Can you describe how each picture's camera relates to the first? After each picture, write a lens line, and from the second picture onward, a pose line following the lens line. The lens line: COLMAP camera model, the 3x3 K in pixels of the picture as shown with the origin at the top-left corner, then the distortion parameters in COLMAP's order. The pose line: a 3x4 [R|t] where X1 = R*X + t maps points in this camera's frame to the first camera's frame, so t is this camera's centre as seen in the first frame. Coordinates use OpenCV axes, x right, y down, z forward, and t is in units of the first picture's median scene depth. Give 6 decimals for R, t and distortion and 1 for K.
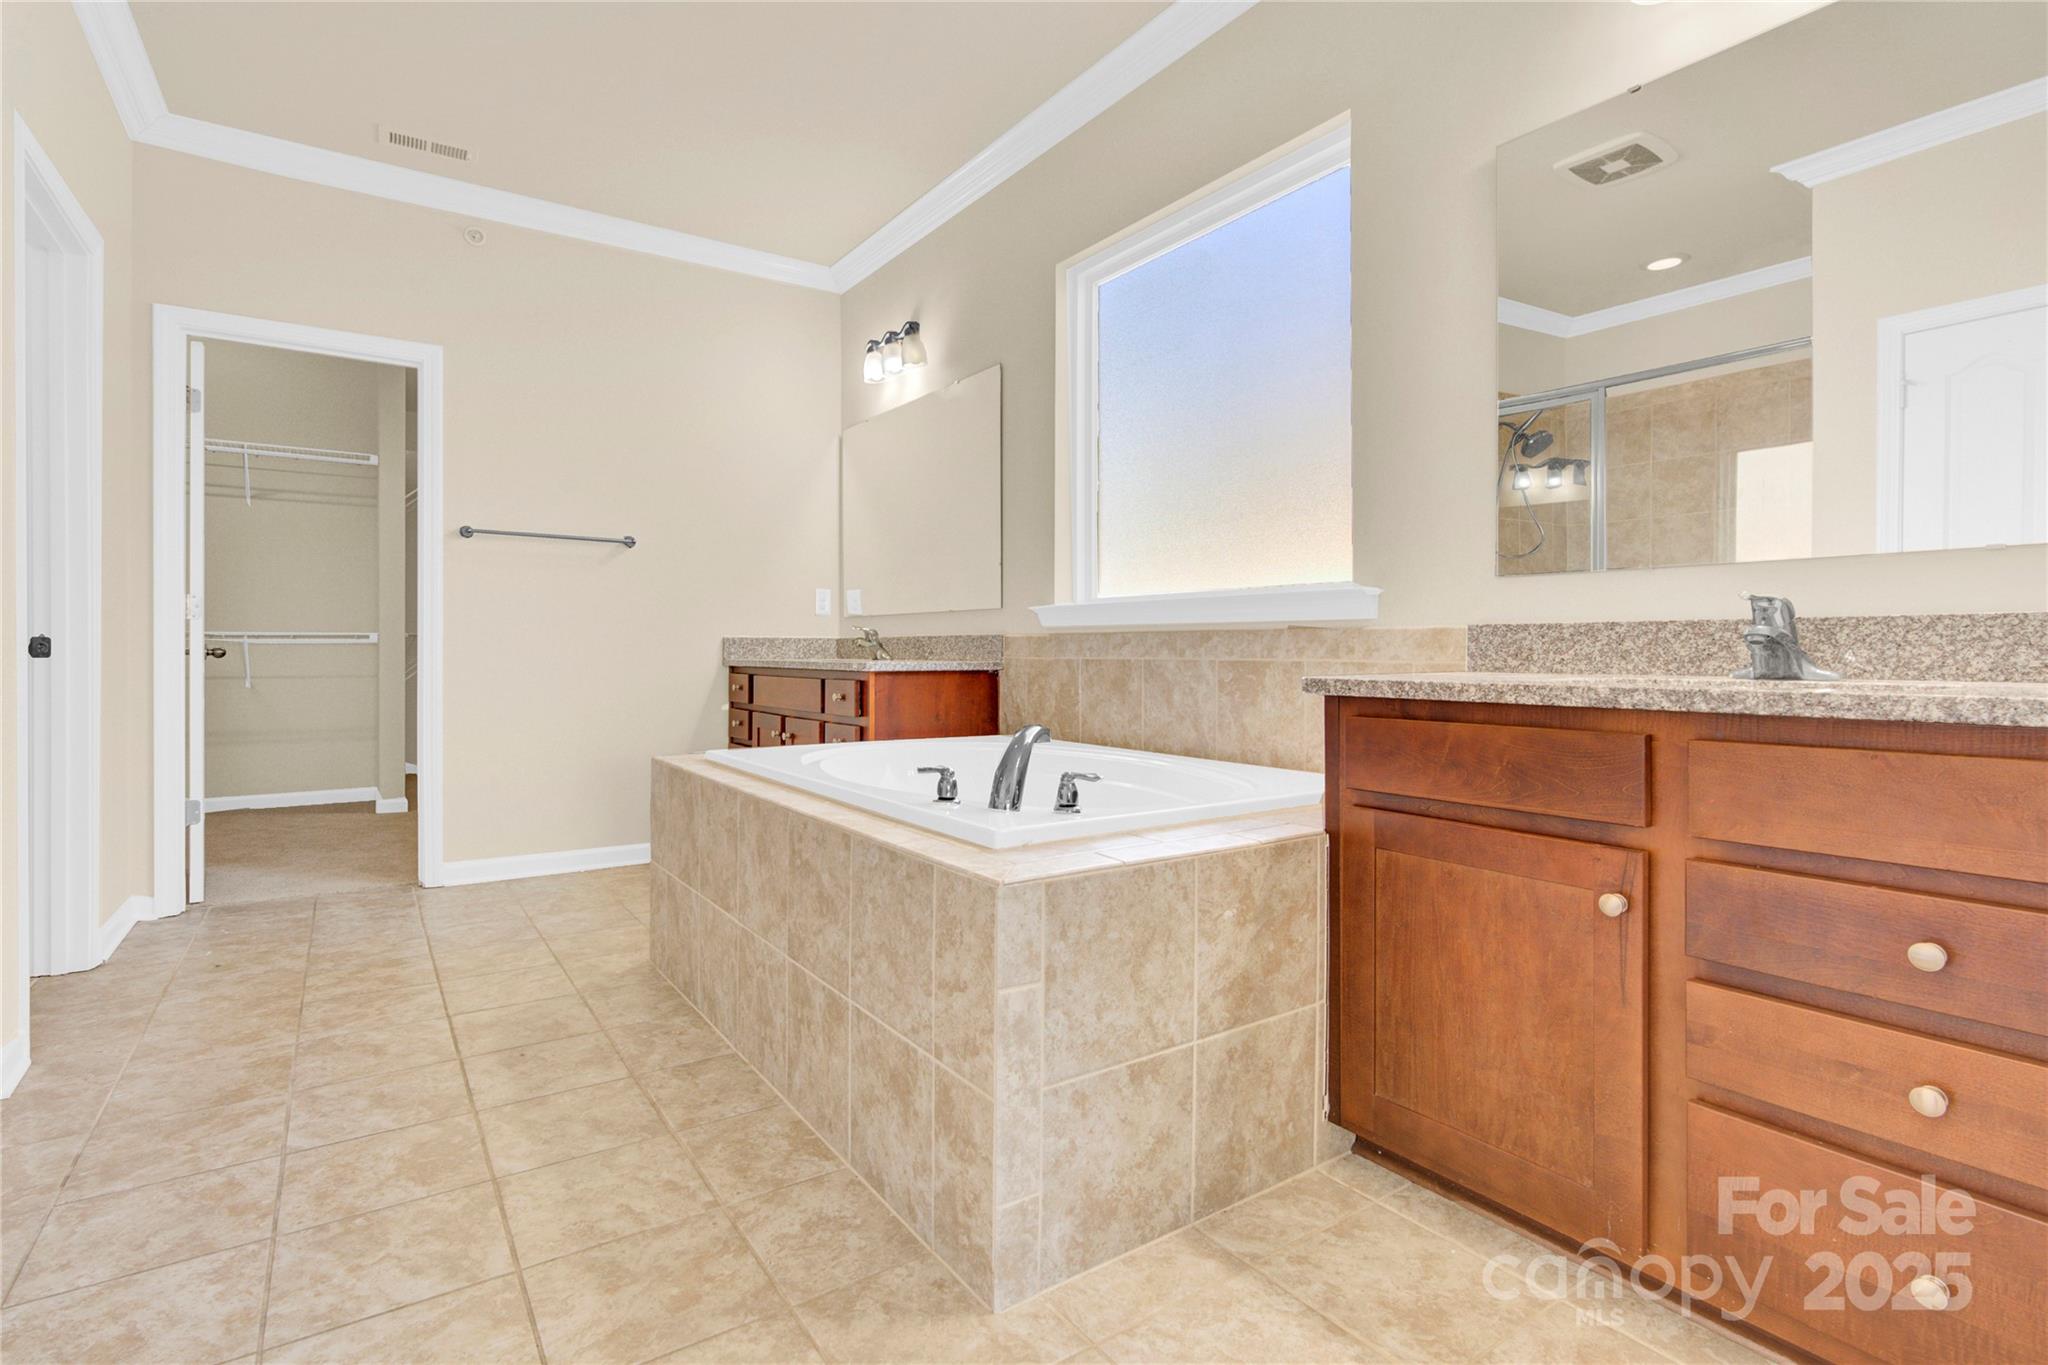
lens RADIAL K [[994.1, 0, 1030.5], [0, 994.1, 649.1], [0, 0, 1]] dist [-0.000658, 0.000953]
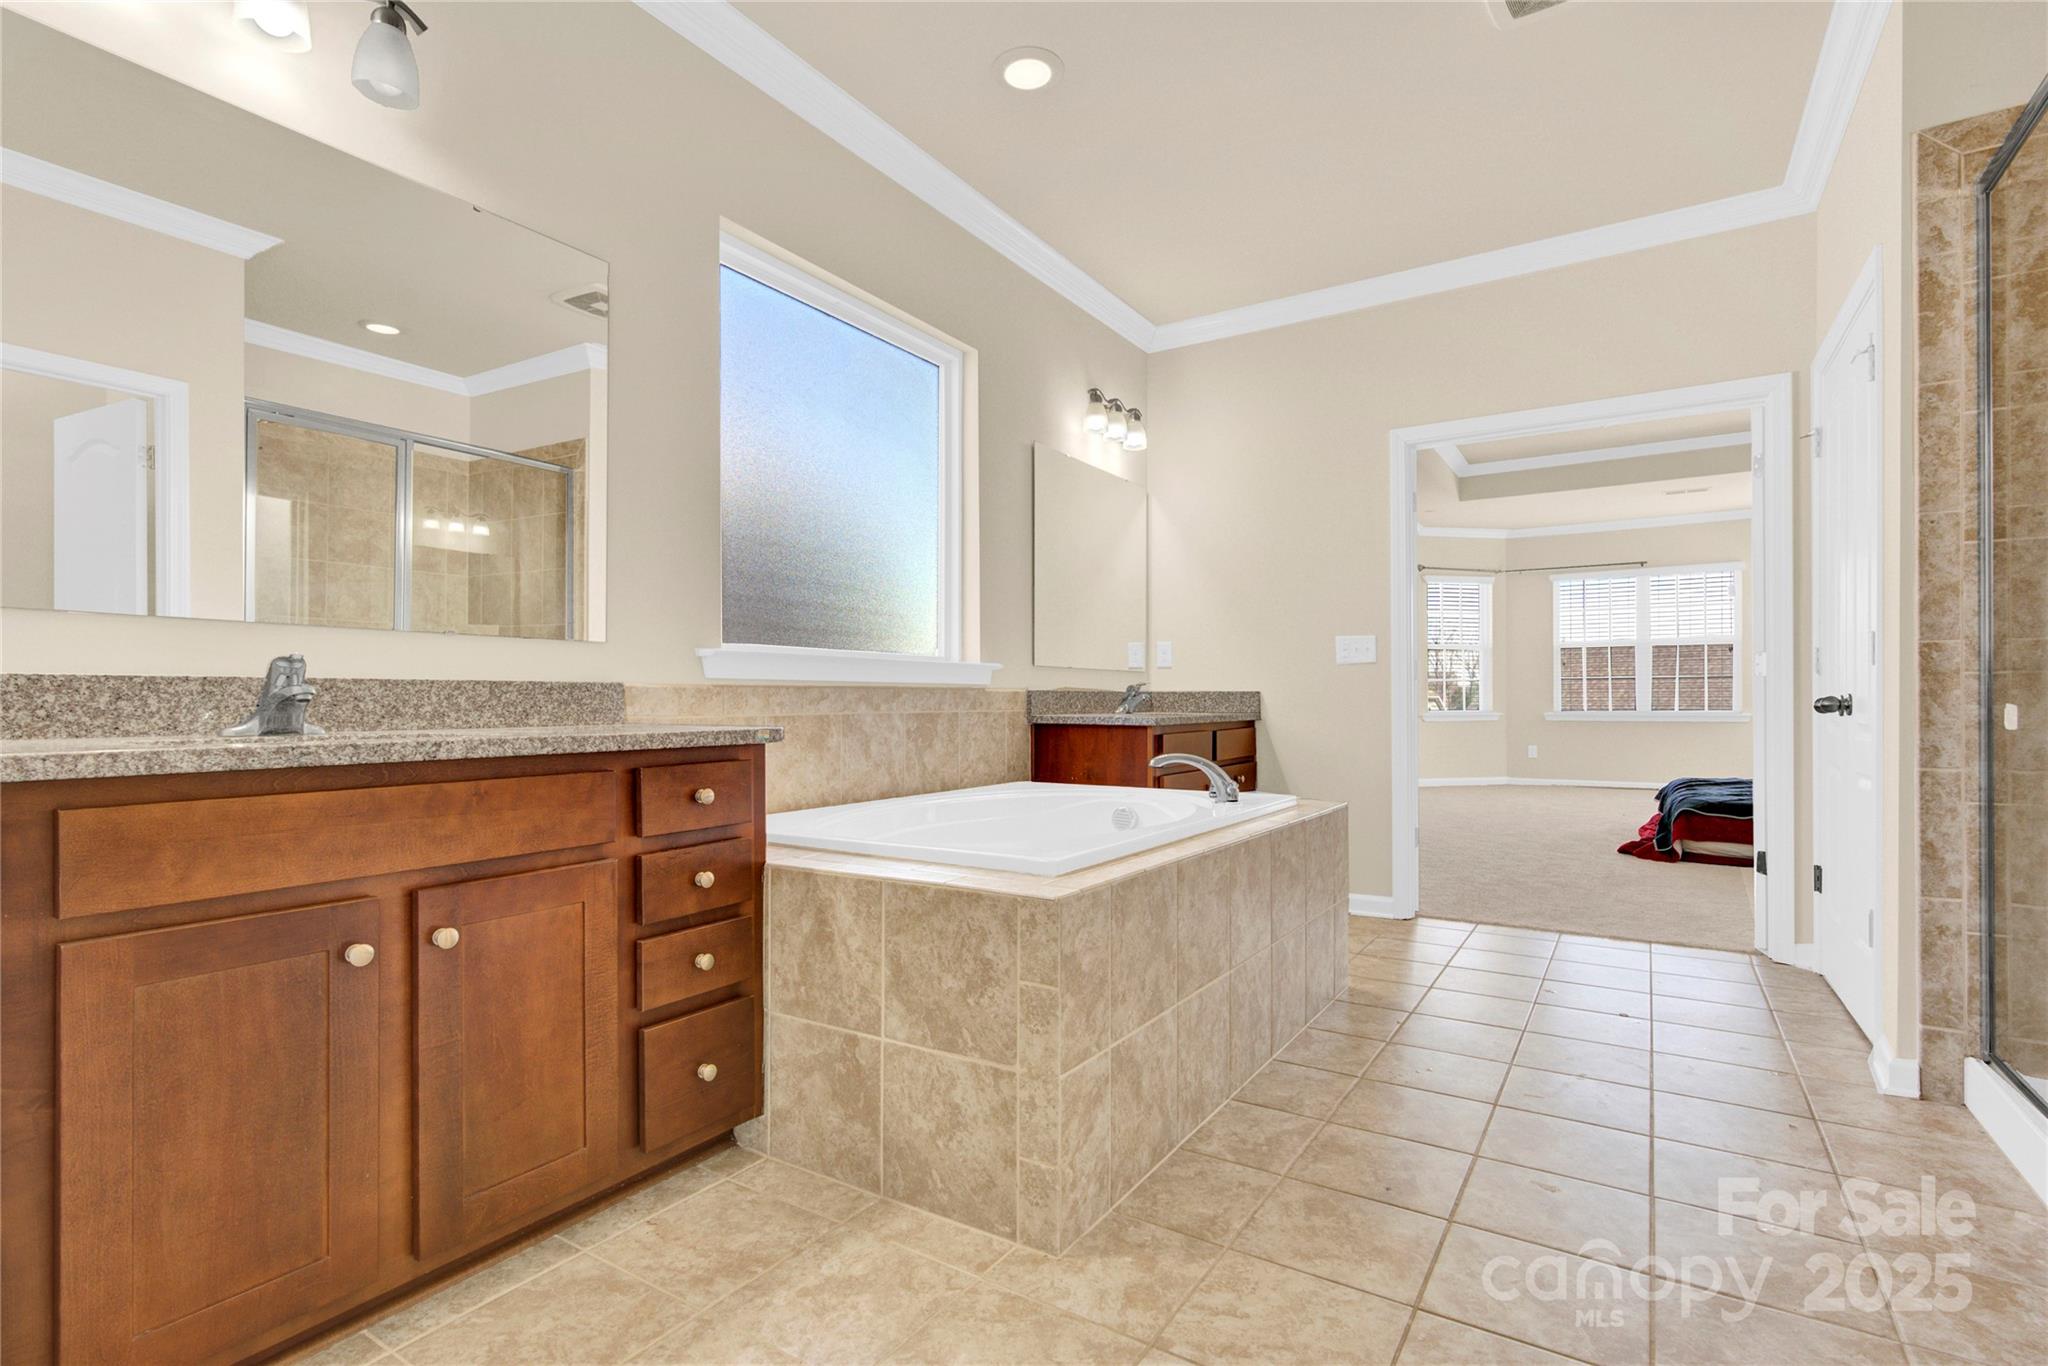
lens RADIAL K [[964.8, 0, 1037.0], [0, 964.8, 698.9], [0, 0, 1]] dist [0.000878, 0.000379]
pose [[-0.388875, 0.003545, 0.921284, -0.895760], [0.003351, 0.999991, -0.002433, -0.002263], [-0.921284, 0.002141, -0.388883, 1.240882]]
